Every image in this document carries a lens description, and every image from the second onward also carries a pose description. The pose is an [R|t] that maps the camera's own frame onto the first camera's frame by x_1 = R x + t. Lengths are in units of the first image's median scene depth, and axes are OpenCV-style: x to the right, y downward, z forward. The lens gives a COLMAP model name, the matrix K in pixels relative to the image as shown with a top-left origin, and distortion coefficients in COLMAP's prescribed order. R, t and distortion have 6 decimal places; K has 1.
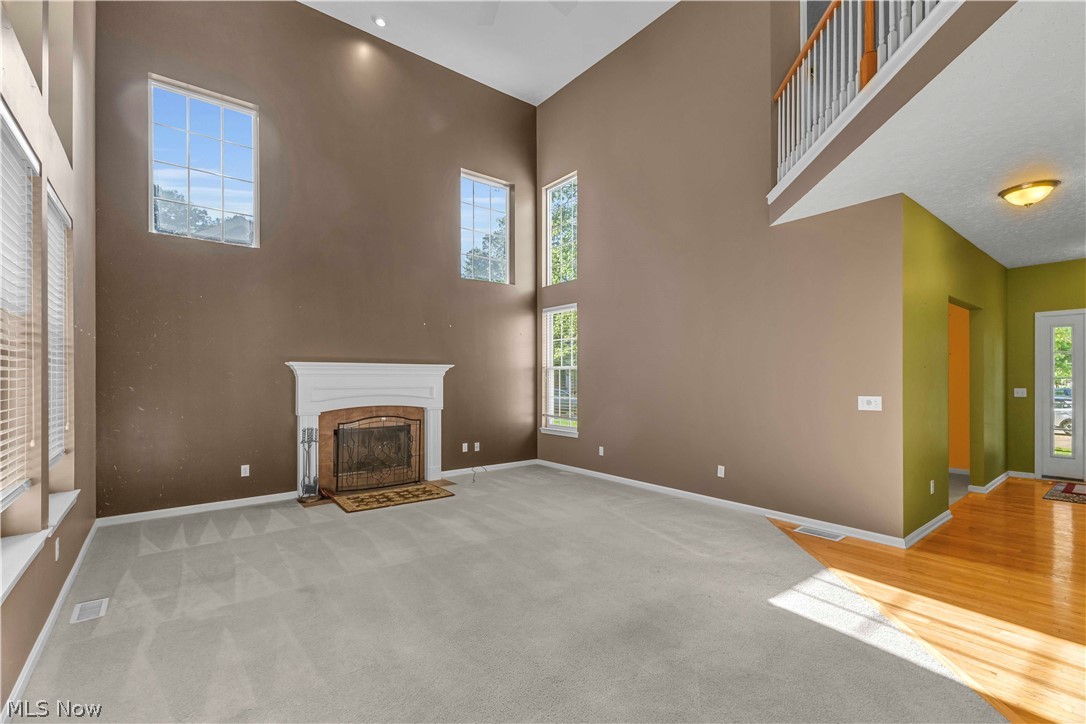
lens RADIAL K [[472.4, 0, 546.7], [0, 472.4, 372.3], [0, 0, 1]] dist [0.008100, 0.000926]
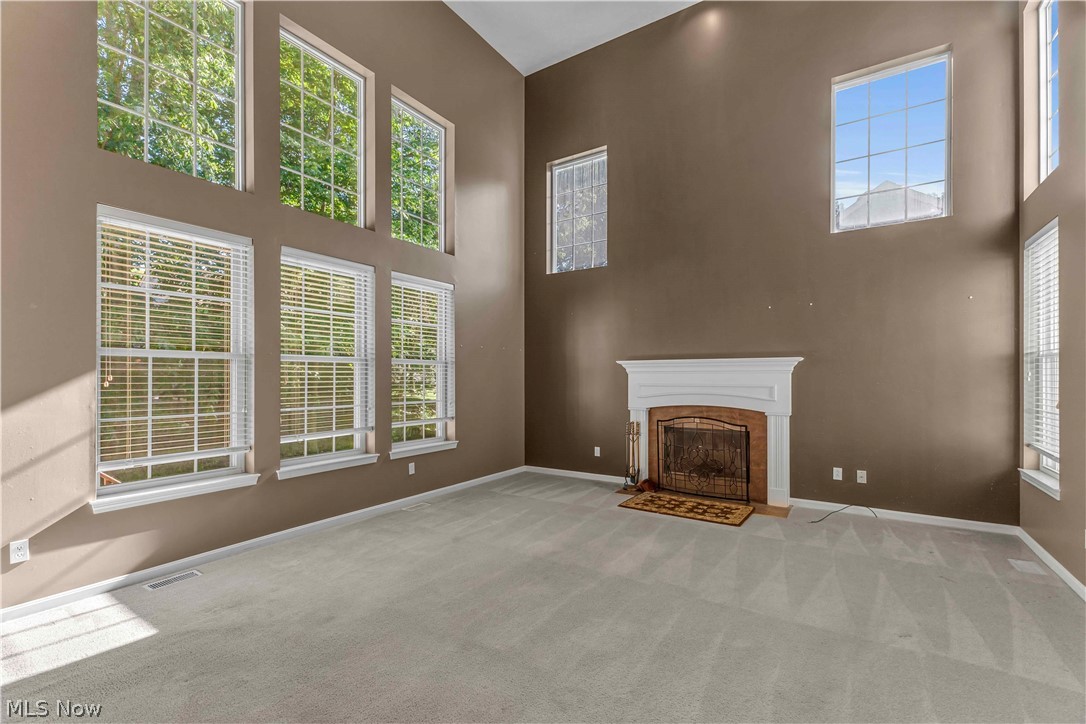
lens RADIAL K [[472.4, 0, 537.2], [0, 472.4, 379.6], [0, 0, 1]] dist [0.008100, 0.000926]
pose [[0.324175, 0.007707, -0.945966, 0.442536], [0.015022, 0.999799, 0.013293, 0.004357], [0.945878, -0.018520, 0.323994, 0.450371]]
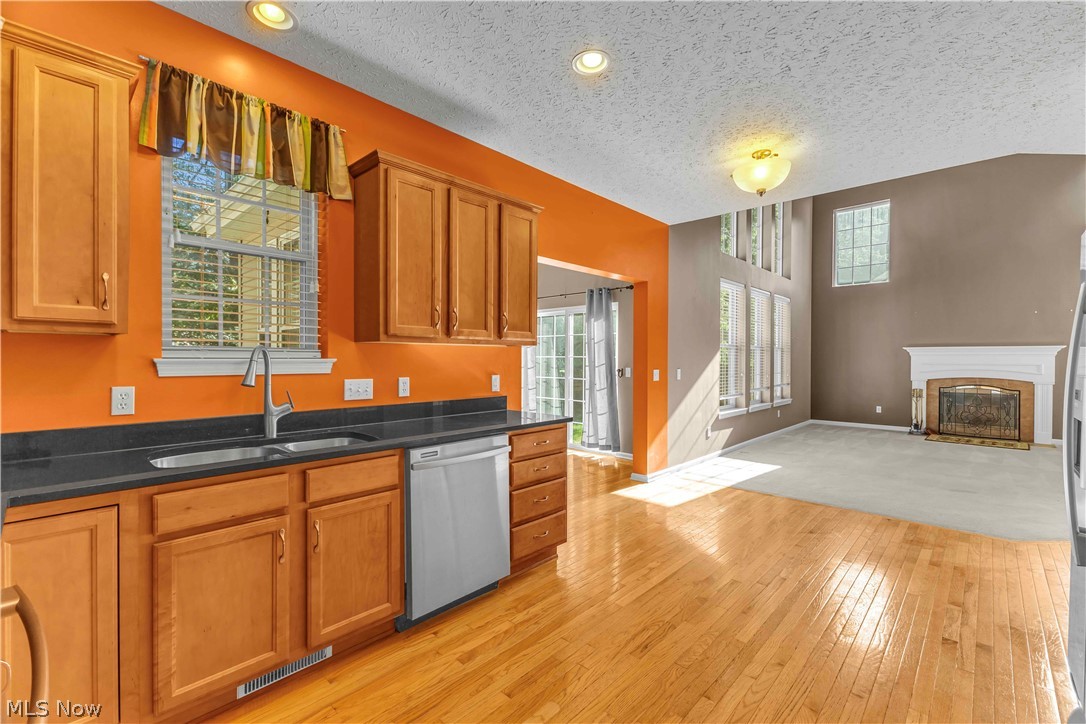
lens RADIAL K [[472.4, 0, 548.0], [0, 472.4, 364.6], [0, 0, 1]] dist [0.008100, 0.000926]
pose [[0.158293, 0.017622, -0.987235, 0.886515], [0.011092, 0.999746, 0.019623, -0.008544], [0.987330, -0.014056, 0.158058, -0.488426]]
